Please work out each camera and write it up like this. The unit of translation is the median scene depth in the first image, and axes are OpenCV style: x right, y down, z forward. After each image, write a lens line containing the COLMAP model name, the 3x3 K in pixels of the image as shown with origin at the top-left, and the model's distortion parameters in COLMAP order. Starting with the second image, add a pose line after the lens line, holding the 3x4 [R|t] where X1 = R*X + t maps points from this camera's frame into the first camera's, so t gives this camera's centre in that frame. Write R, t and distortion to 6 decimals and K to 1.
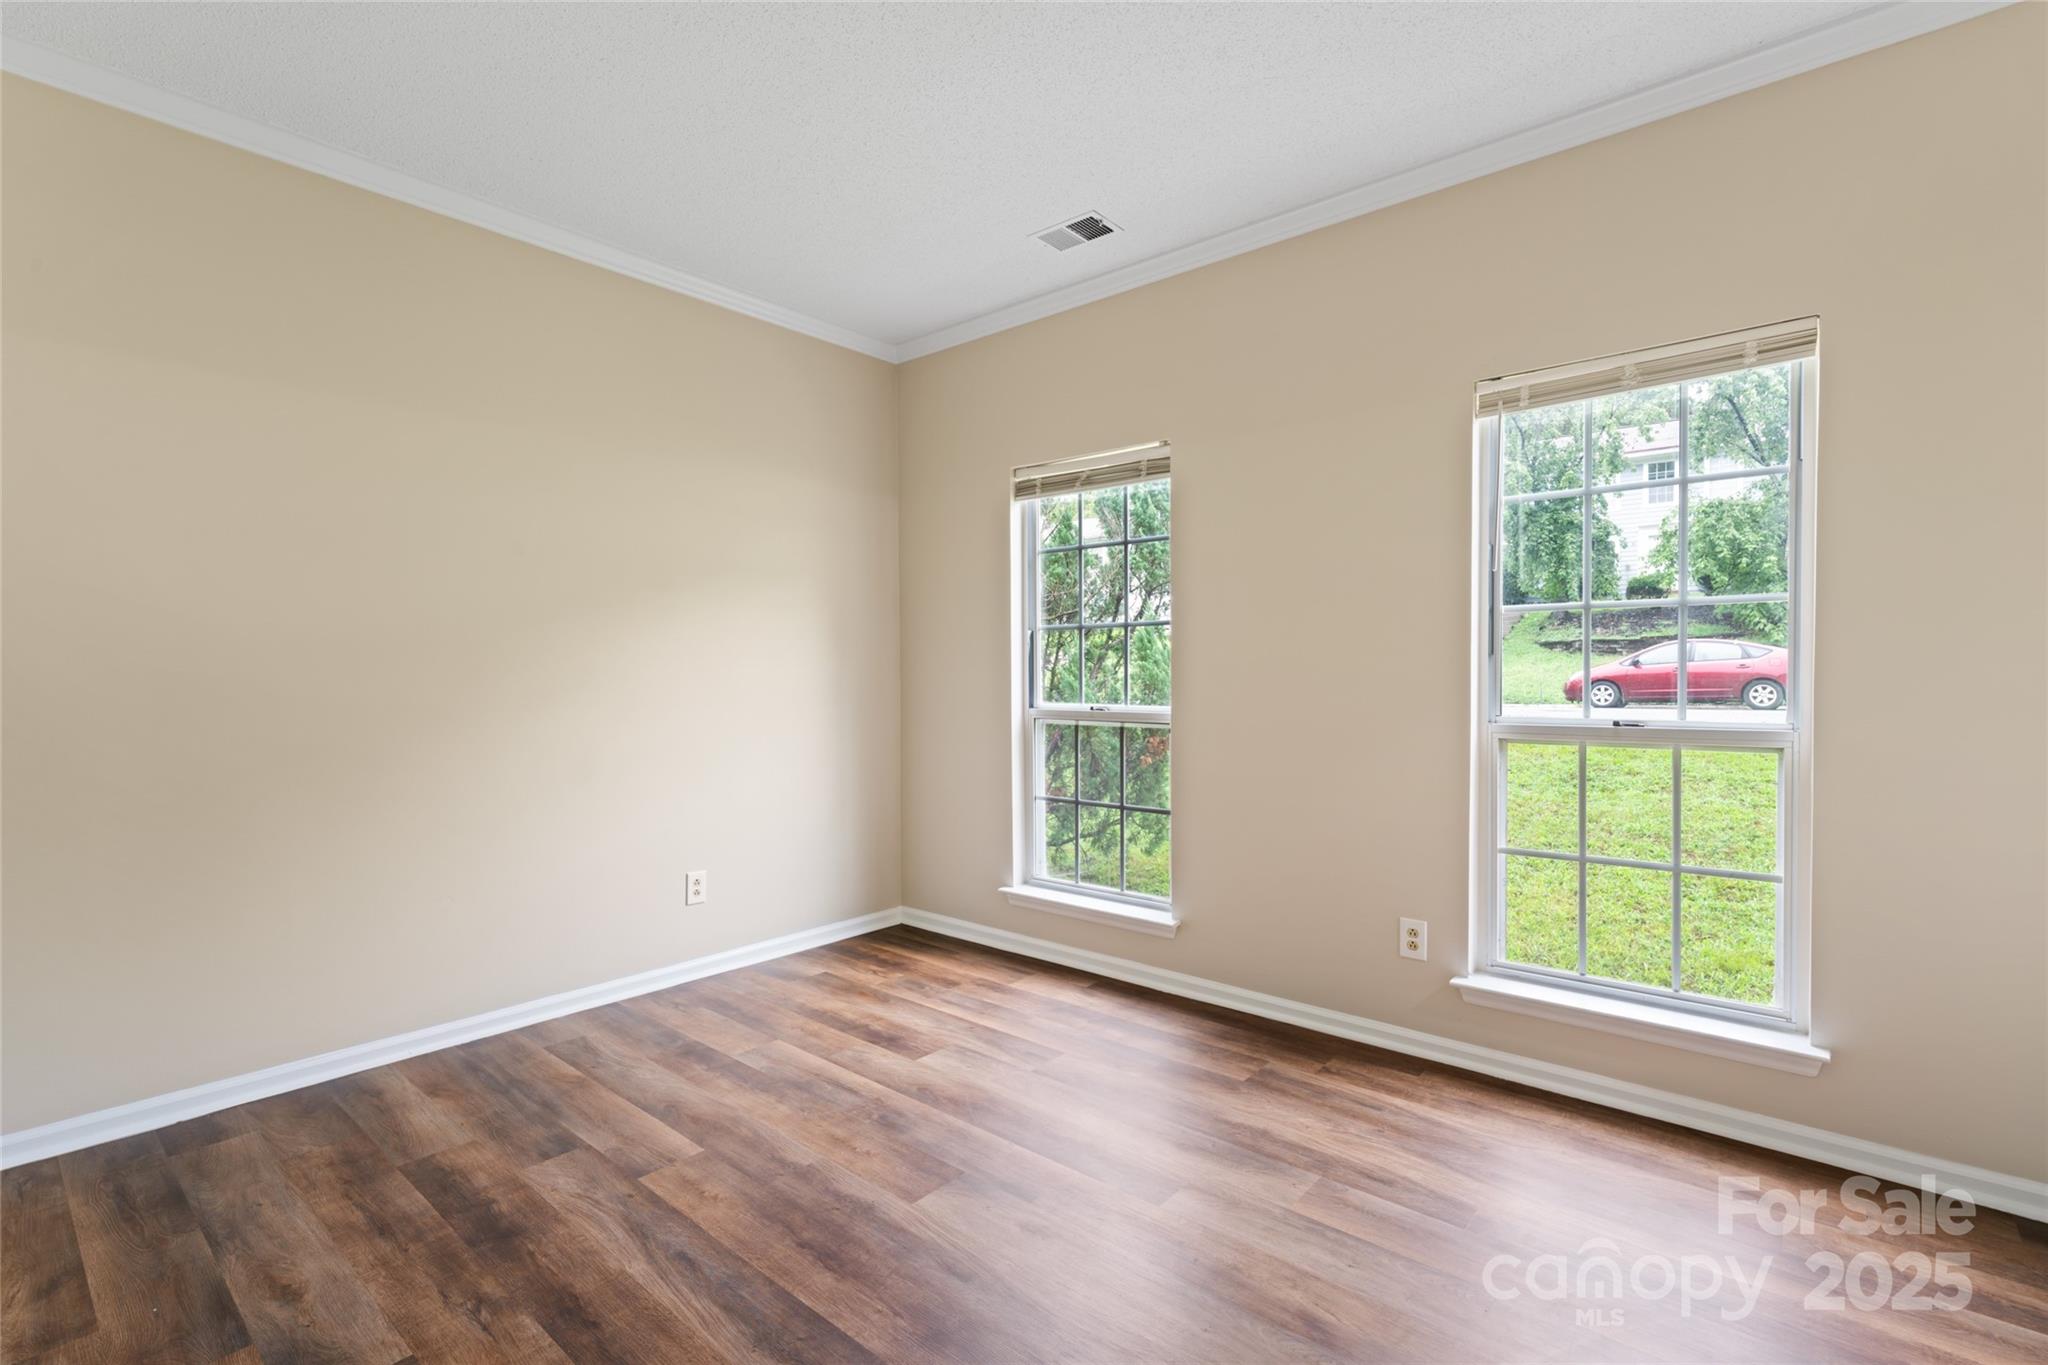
lens RADIAL K [[920.5, 0, 1029.7], [0, 920.5, 693.4], [0, 0, 1]] dist [-0.001275, 0.000046]
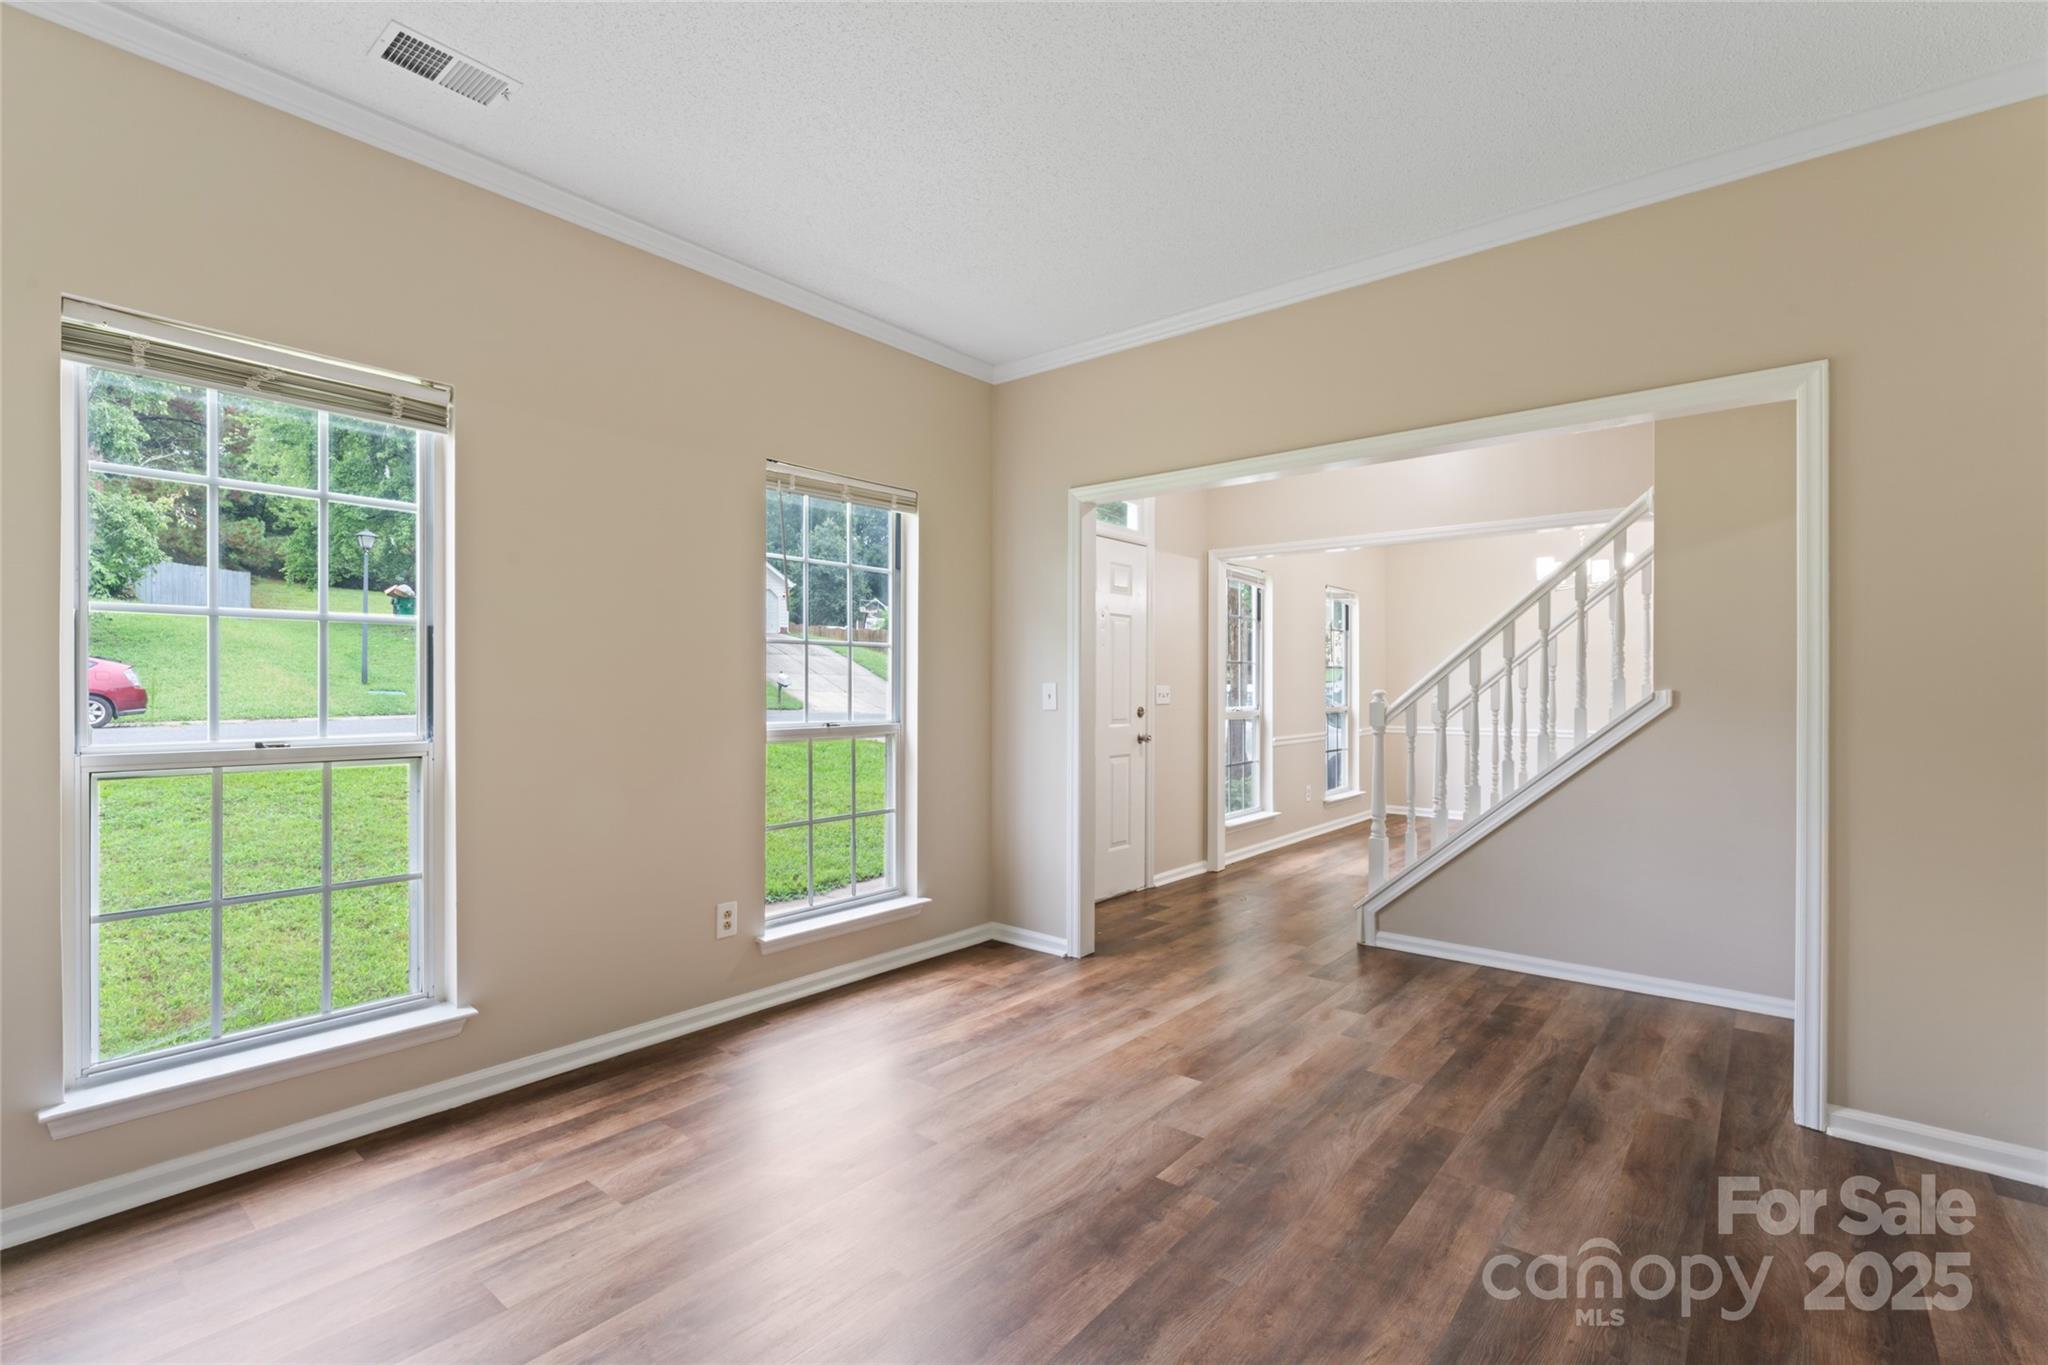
lens RADIAL K [[920.5, 0, 1028.6], [0, 920.5, 681.2], [0, 0, 1]] dist [-0.001275, 0.000046]
pose [[-0.016436, 0.010652, 0.999808, -0.544438], [0.019836, 0.999750, -0.010325, -0.008946], [-0.999668, 0.019663, -0.016643, 0.465389]]
